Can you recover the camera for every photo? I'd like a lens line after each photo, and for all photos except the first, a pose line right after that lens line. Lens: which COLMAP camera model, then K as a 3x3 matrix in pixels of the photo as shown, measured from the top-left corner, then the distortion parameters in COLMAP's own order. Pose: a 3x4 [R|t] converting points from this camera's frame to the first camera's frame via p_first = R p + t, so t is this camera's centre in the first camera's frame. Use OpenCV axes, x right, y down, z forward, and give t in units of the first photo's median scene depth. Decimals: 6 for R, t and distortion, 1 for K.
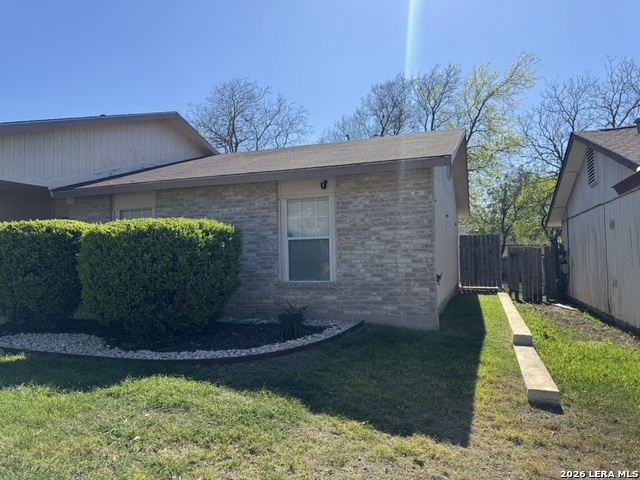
lens RADIAL K [[454.6, 0, 310.7], [0, 454.6, 238.3], [0, 0, 1]] dist [0.066937, -0.082976]
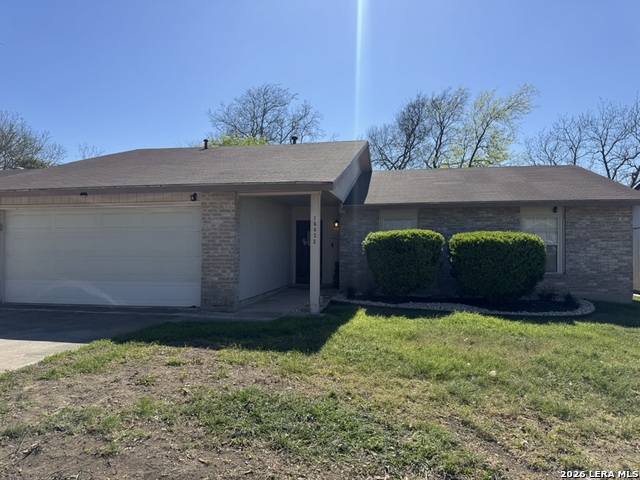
lens RADIAL K [[454.6, 0, 313.3], [0, 454.6, 238.1], [0, 0, 1]] dist [0.066937, -0.082976]
pose [[0.985782, 0.026169, 0.165982, -1.057235], [-0.029138, 0.999456, 0.015474, -0.023737], [-0.165486, -0.020091, 0.986007, -0.402528]]
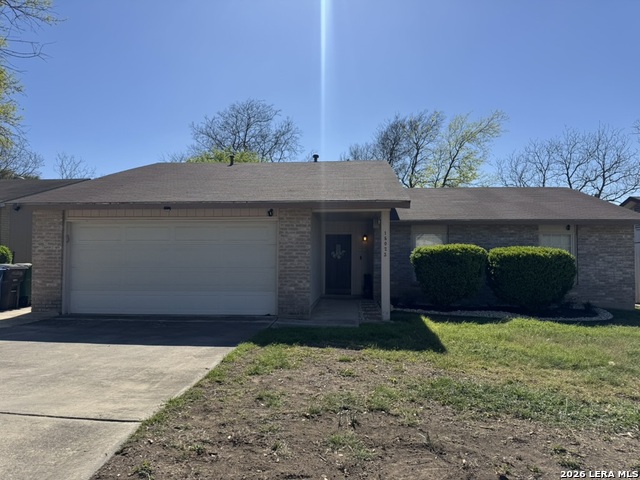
lens RADIAL K [[454.6, 0, 313.8], [0, 454.6, 241.7], [0, 0, 1]] dist [0.066937, -0.082976]
pose [[0.962742, 0.037734, 0.267775, -1.405594], [-0.036475, 0.999288, -0.009678, -0.013046], [-0.267949, -0.000450, 0.963433, -0.431999]]
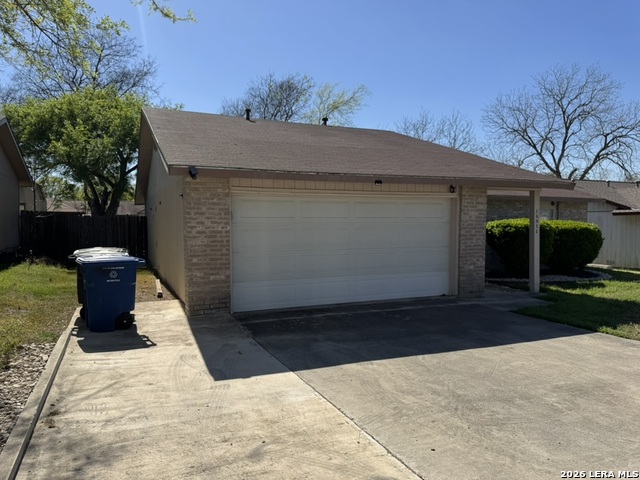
lens RADIAL K [[454.6, 0, 321.4], [0, 454.6, 245.7], [0, 0, 1]] dist [0.066937, -0.082976]
pose [[0.711173, -0.015480, 0.702846, -2.332033], [-0.043855, 0.996834, 0.066330, -0.017679], [-0.701648, -0.077996, 0.708242, 0.225584]]
